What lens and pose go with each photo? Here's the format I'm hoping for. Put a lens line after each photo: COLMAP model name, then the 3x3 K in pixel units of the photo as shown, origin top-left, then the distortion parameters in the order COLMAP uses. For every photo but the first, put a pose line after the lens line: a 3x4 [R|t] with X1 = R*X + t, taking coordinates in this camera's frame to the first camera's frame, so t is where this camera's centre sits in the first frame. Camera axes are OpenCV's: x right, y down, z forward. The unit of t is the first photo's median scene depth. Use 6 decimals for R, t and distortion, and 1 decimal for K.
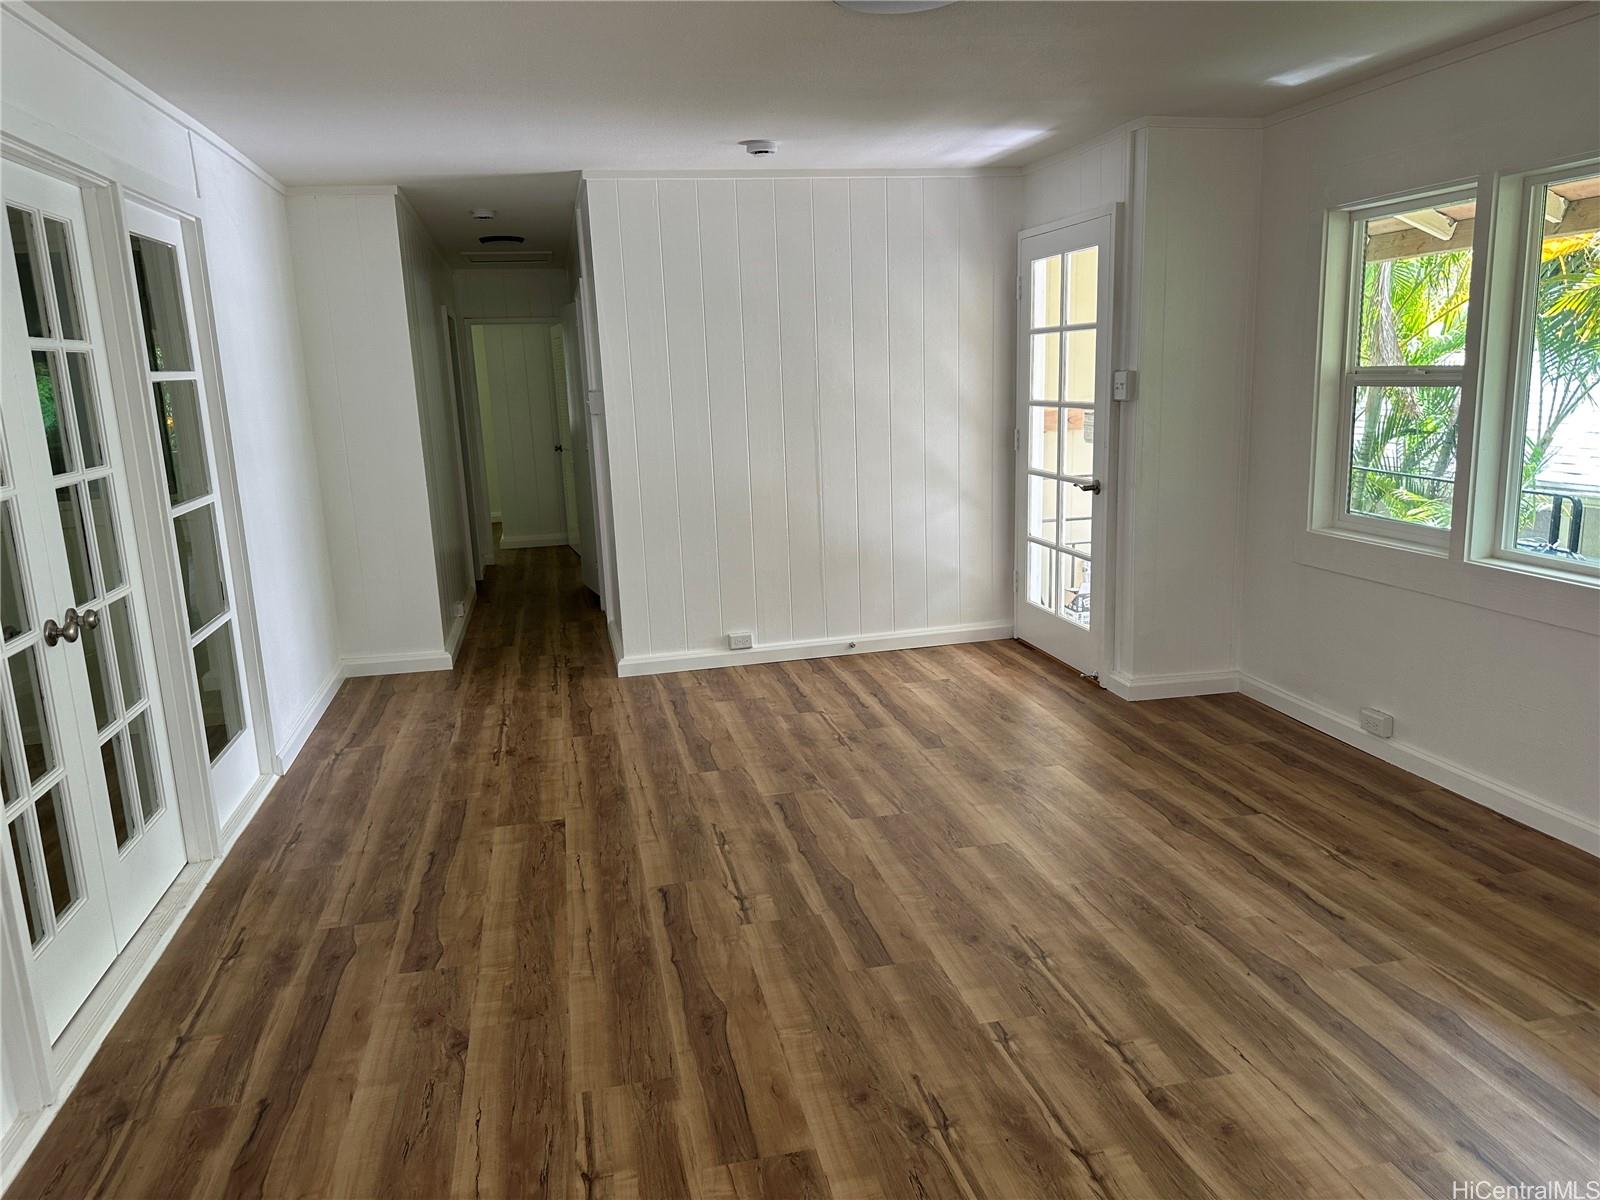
lens RADIAL K [[1118.6, 0, 814.8], [0, 1118.6, 601.8], [0, 0, 1]] dist [0.112377, -0.178460]
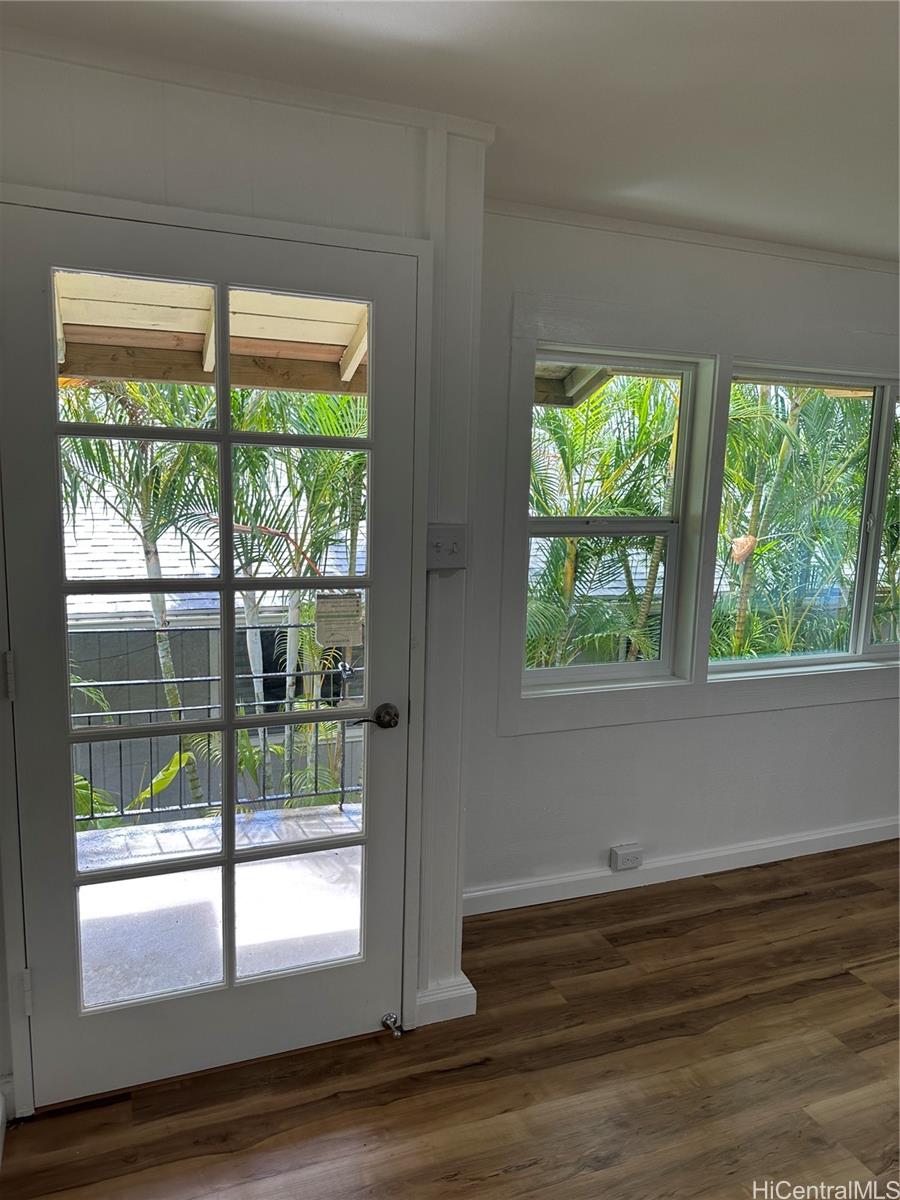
lens RADIAL K [[838.9, 0, 446.0], [0, 838.9, 605.9], [0, 0, 1]] dist [0.112377, -0.178460]
pose [[-0.150009, -0.116949, 0.981743, -0.271330], [0.184614, 0.972201, 0.144022, -0.329171], [-0.971295, 0.202848, -0.124248, 1.557780]]
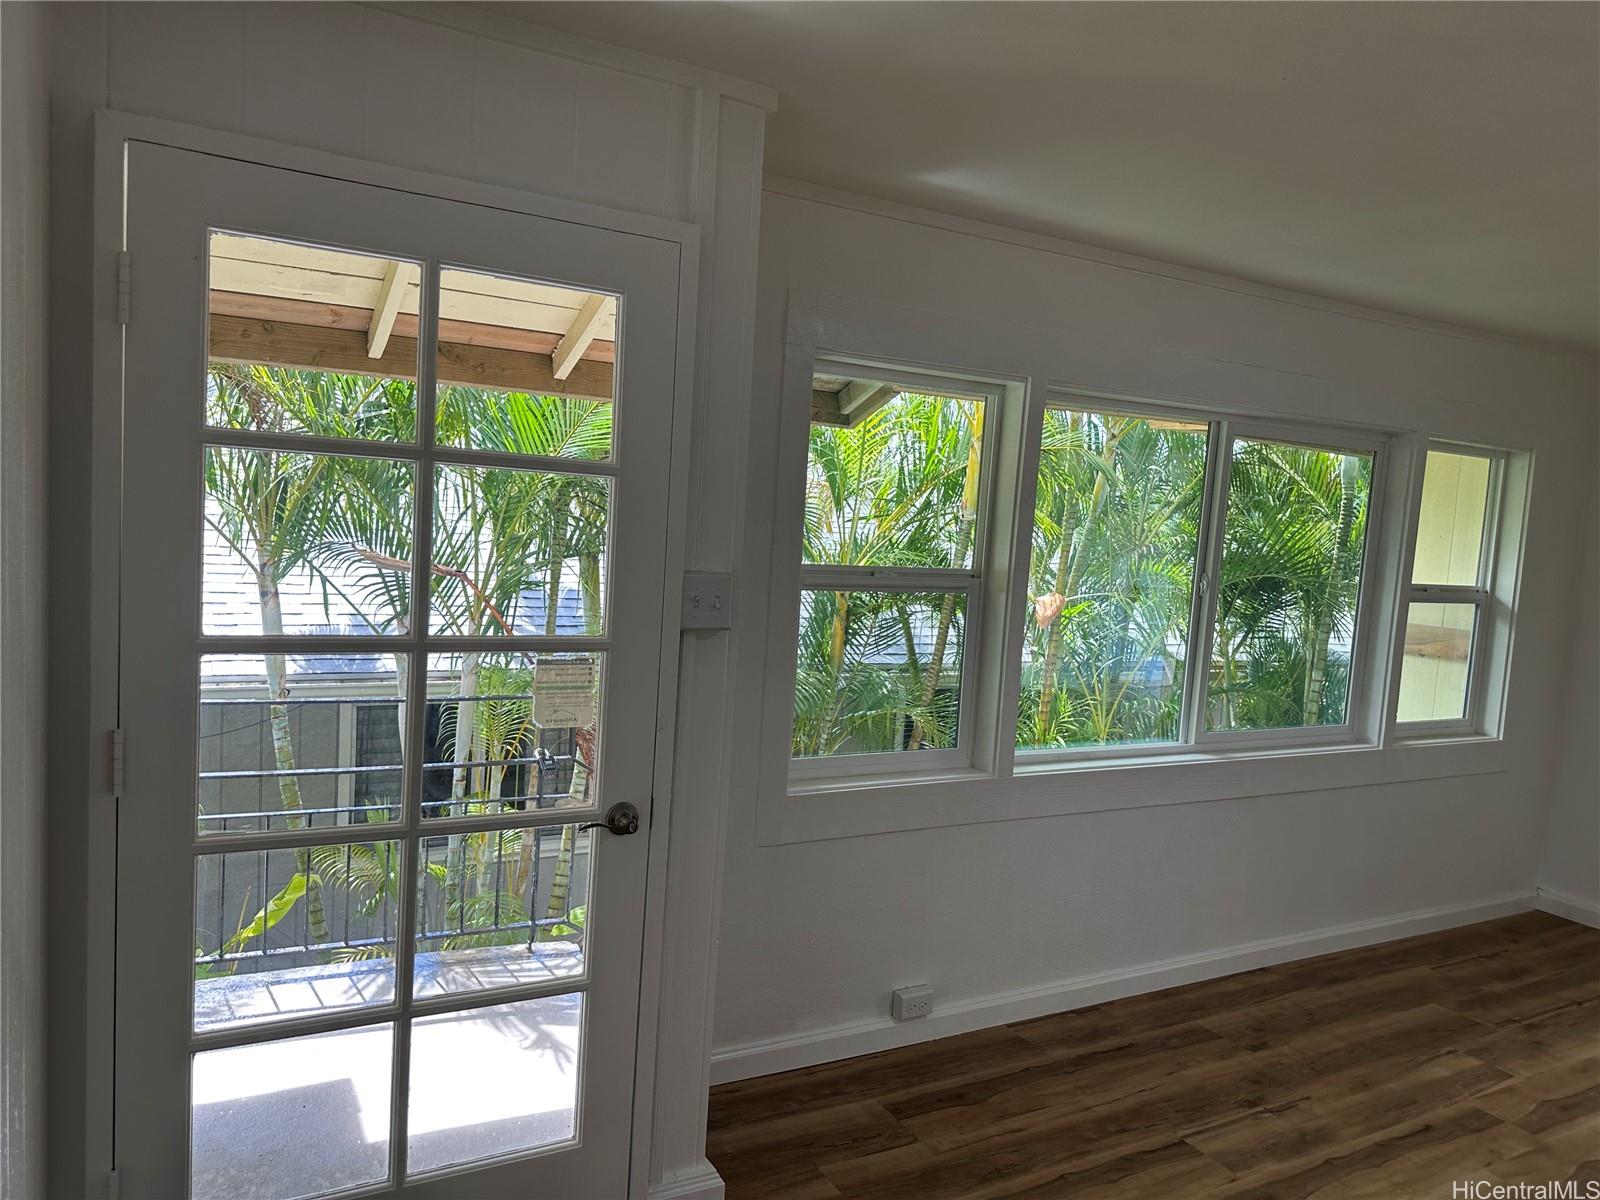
lens RADIAL K [[1118.6, 0, 814.8], [0, 1118.6, 601.8], [0, 0, 1]] dist [0.112377, -0.178460]
pose [[-0.282638, -0.059830, 0.957359, -0.304092], [0.144644, 0.983982, 0.104196, -0.342181], [-0.948258, 0.167926, -0.269457, 1.590693]]
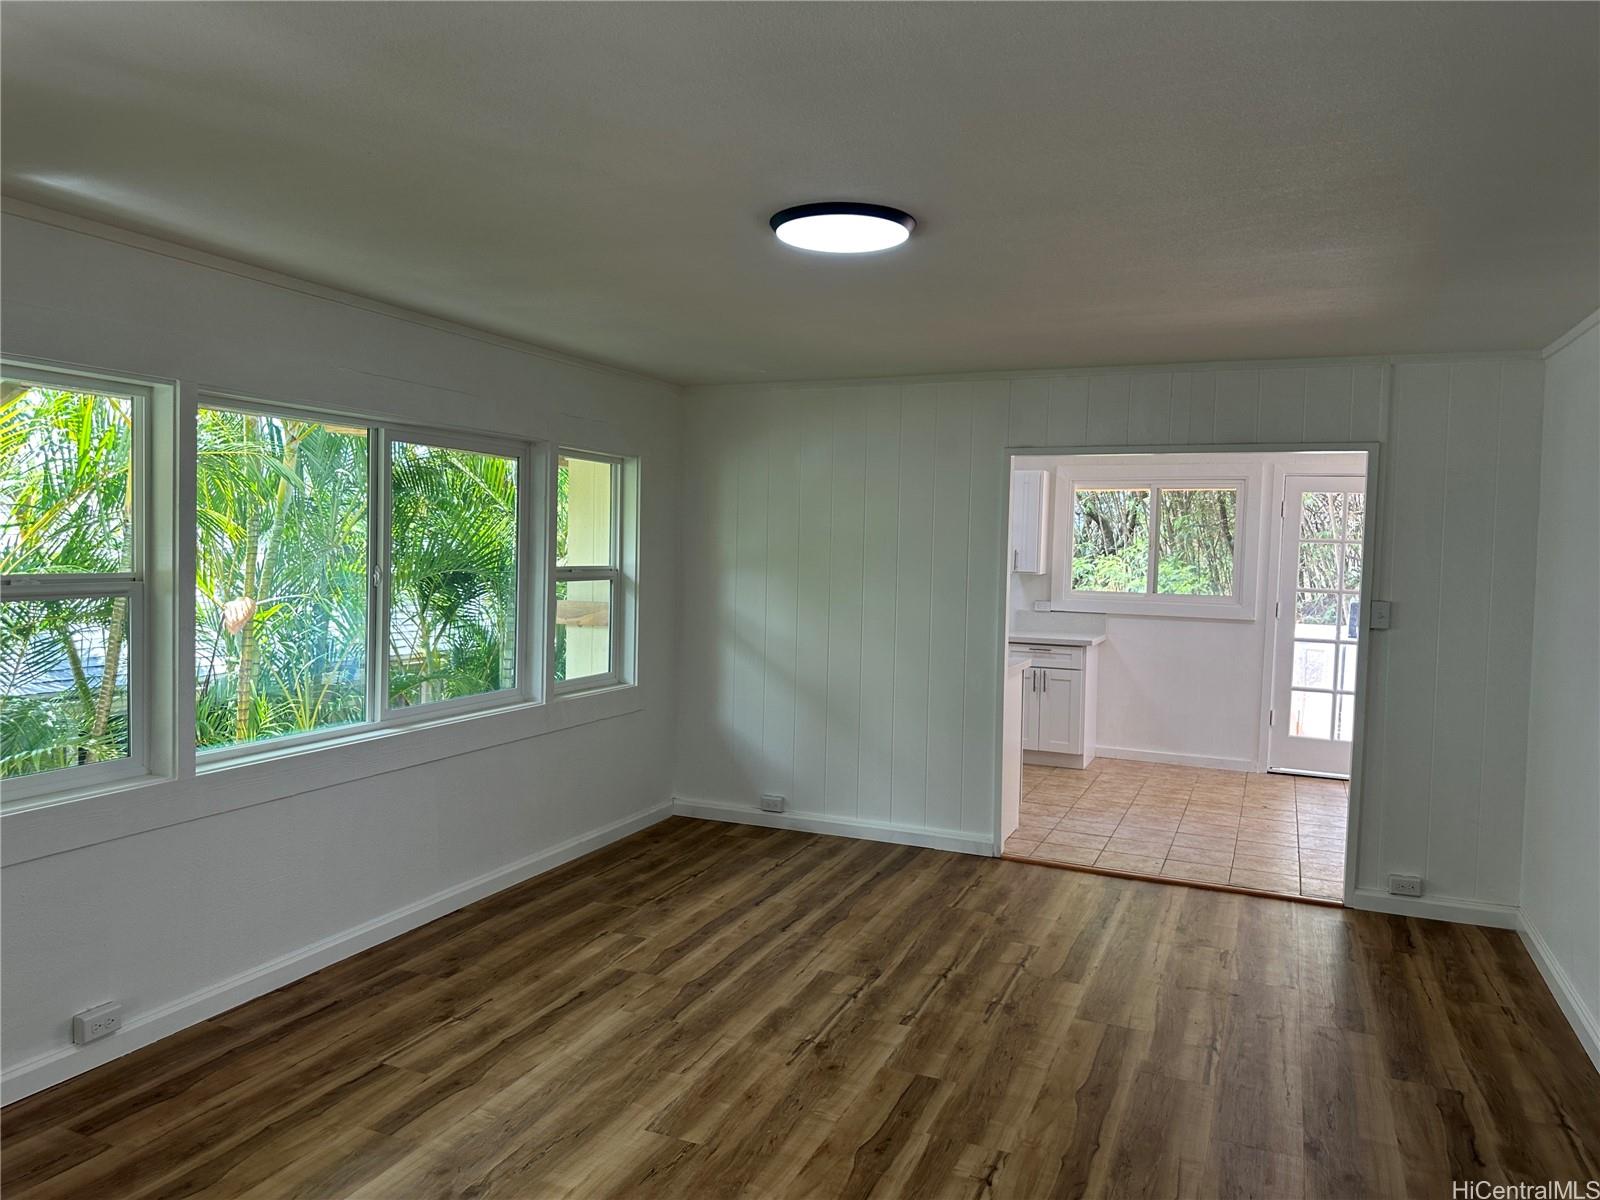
lens RADIAL K [[1122.9, 0, 797.9], [0, 1122.9, 591.3], [0, 0, 1]] dist [0.000893, -0.017474]
pose [[-0.806836, -0.005927, 0.590745, -0.439596], [0.127910, 0.974478, 0.184476, -0.335716], [-0.576762, 0.224404, -0.785486, 1.621194]]
